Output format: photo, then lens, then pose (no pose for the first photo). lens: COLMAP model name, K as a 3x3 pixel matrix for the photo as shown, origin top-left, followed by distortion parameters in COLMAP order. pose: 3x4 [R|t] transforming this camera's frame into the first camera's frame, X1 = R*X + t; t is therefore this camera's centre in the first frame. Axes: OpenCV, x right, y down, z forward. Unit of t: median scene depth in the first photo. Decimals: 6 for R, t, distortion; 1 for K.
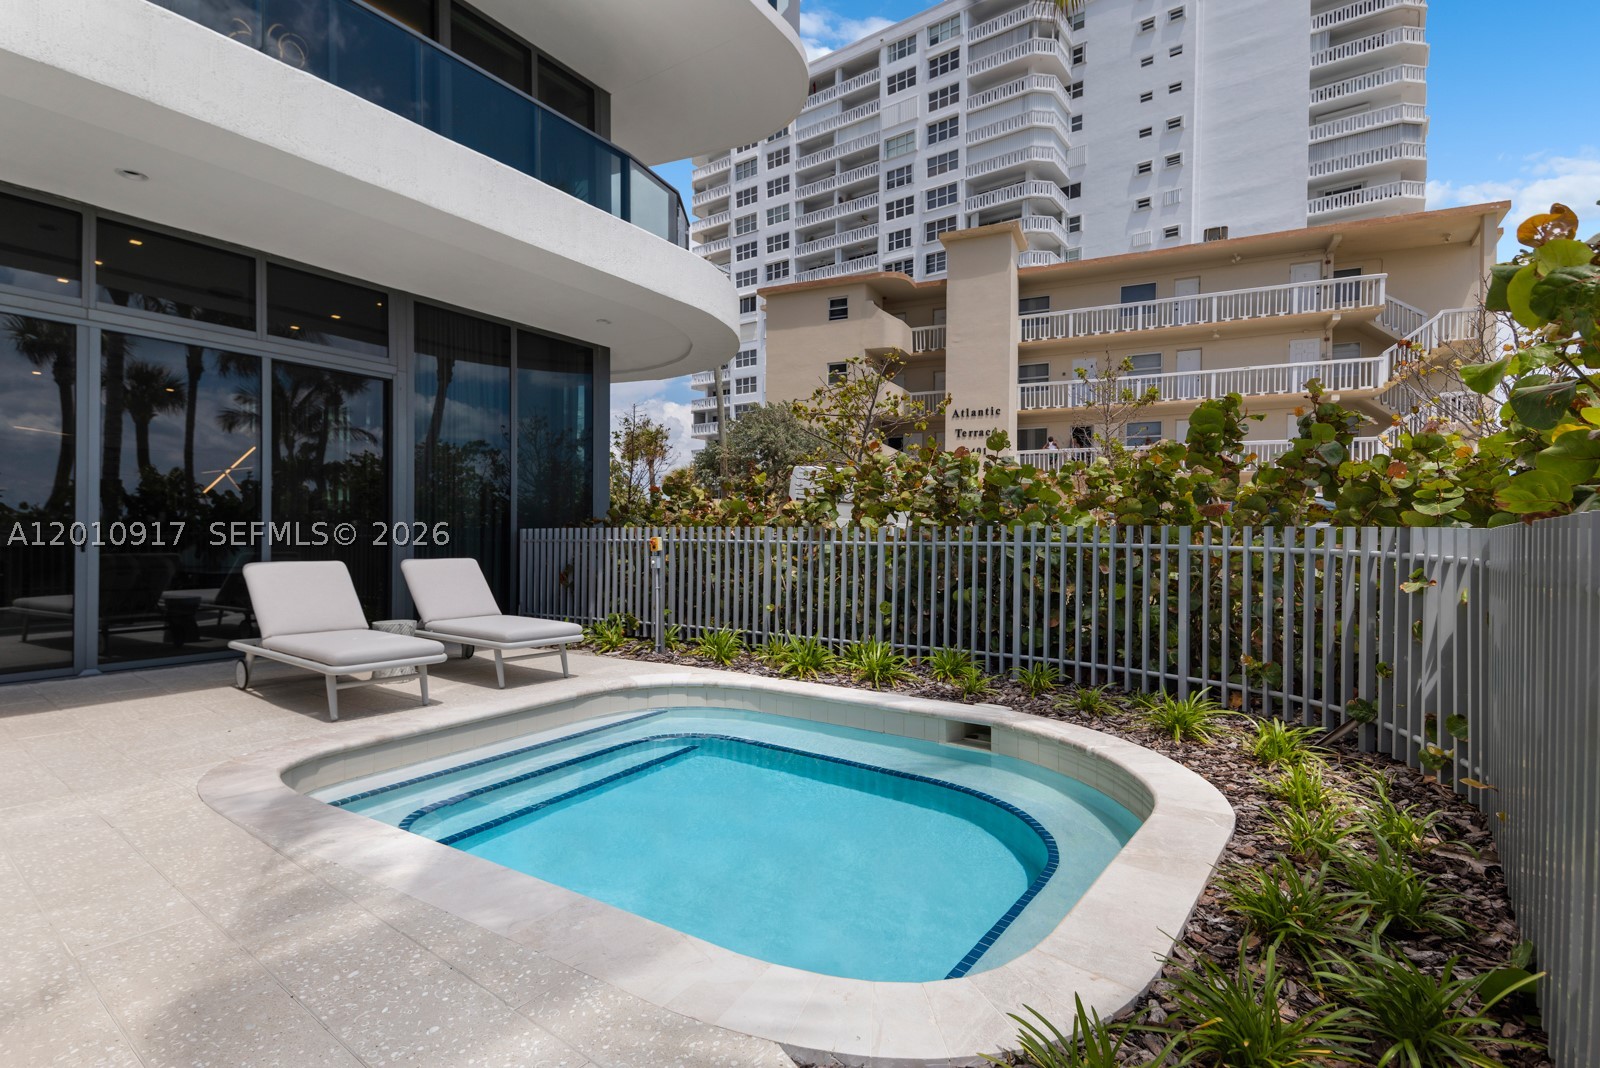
lens RADIAL K [[754.8, 0, 805.0], [0, 754.8, 537.9], [0, 0, 1]] dist [0.032699, -0.010911]
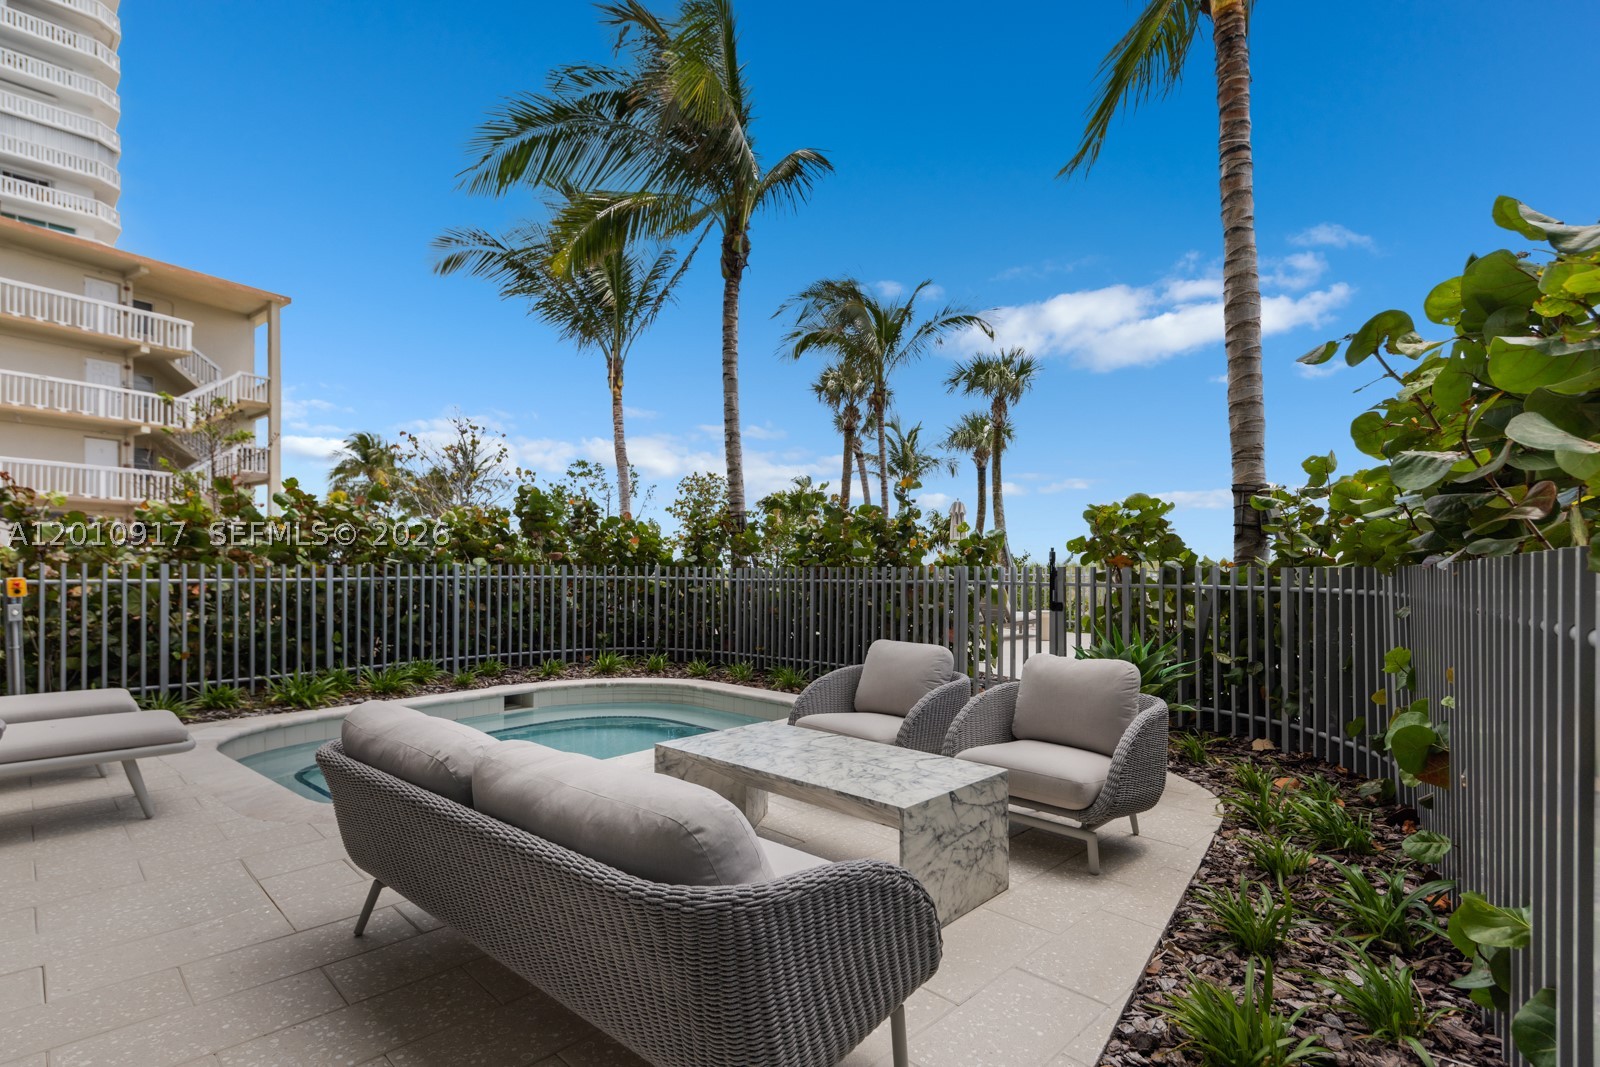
lens RADIAL K [[753.3, 0, 805.7], [0, 753.3, 573.2], [0, 0, 1]] dist [0.009219, 0.000695]
pose [[0.097059, -0.011562, 0.995211, -0.196744], [0.004874, 0.999926, 0.011141, -0.002353], [-0.995267, 0.003769, 0.097109, 0.042688]]
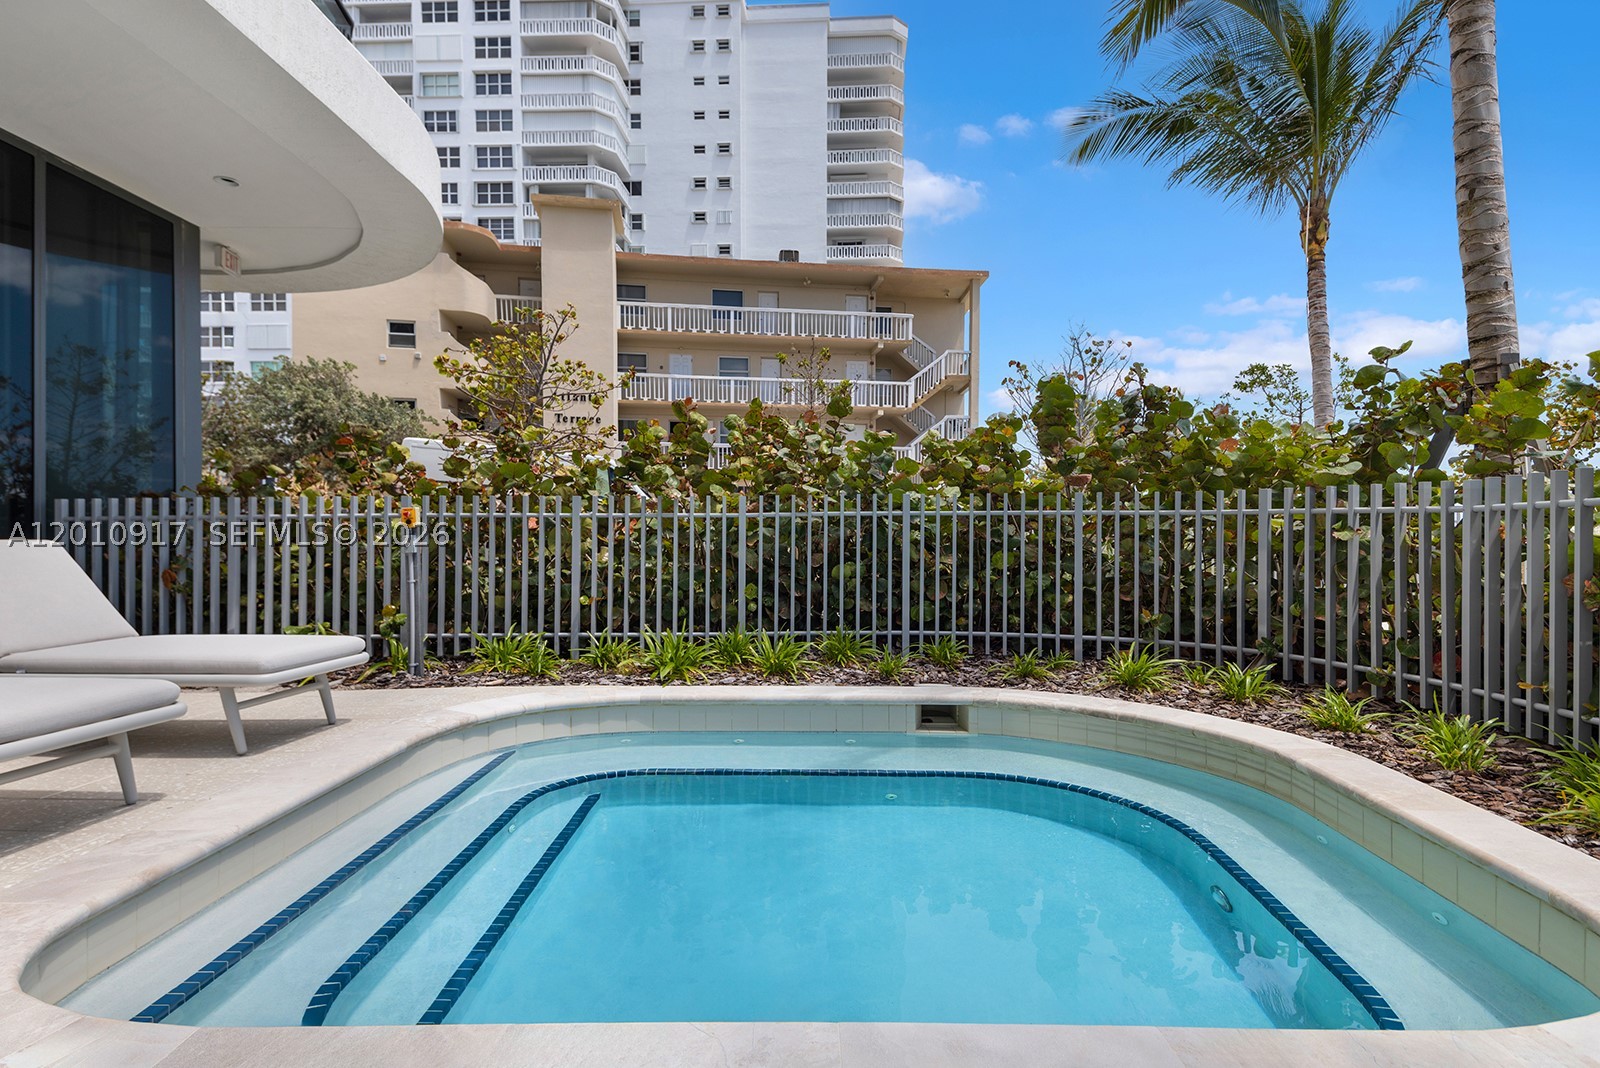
lens RADIAL K [[775.1, 0, 802.5], [0, 775.1, 537.9], [0, 0, 1]] dist [0.043412, -0.015012]
pose [[0.837449, -0.009858, 0.546426, -0.067237], [0.009722, 0.999948, 0.003140, 0.006537], [-0.546429, 0.002683, 0.837501, 0.049505]]
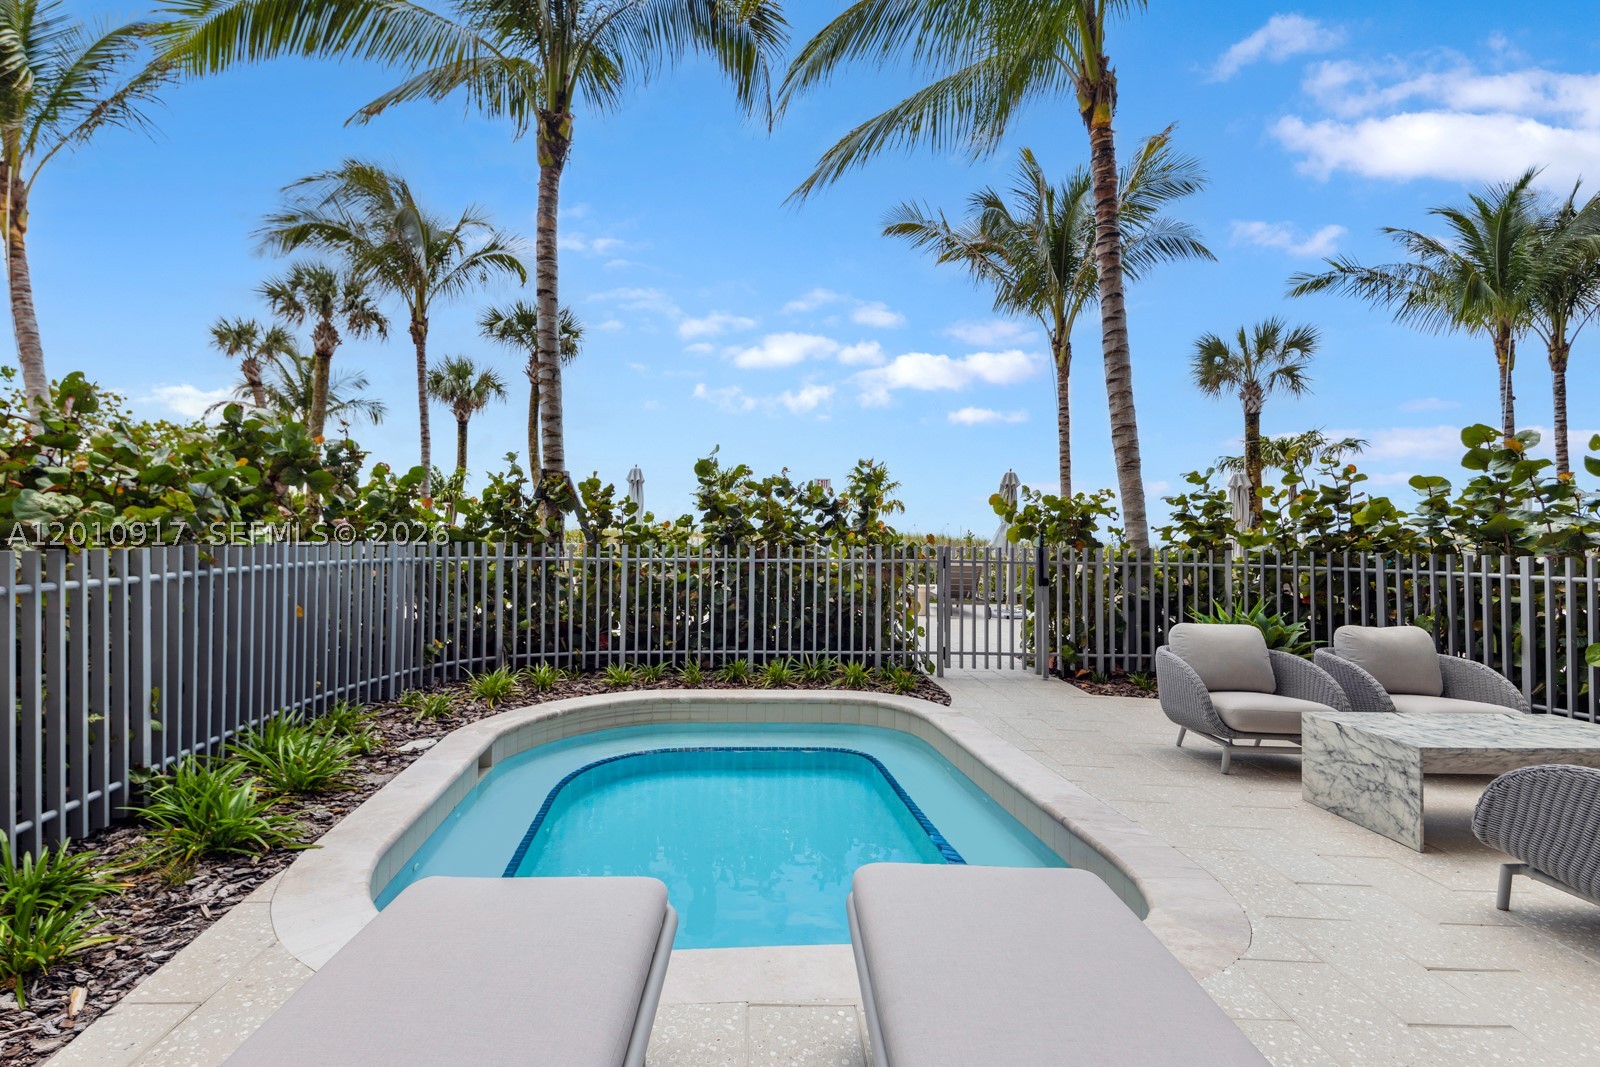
lens RADIAL K [[775.1, 0, 765.9], [0, 775.1, 528.4], [0, 0, 1]] dist [0.043412, -0.015012]
pose [[-0.632248, -0.006122, 0.774742, -0.124403], [-0.011978, 0.999926, -0.001874, -0.006365], [-0.774673, -0.010465, -0.632275, 0.211984]]
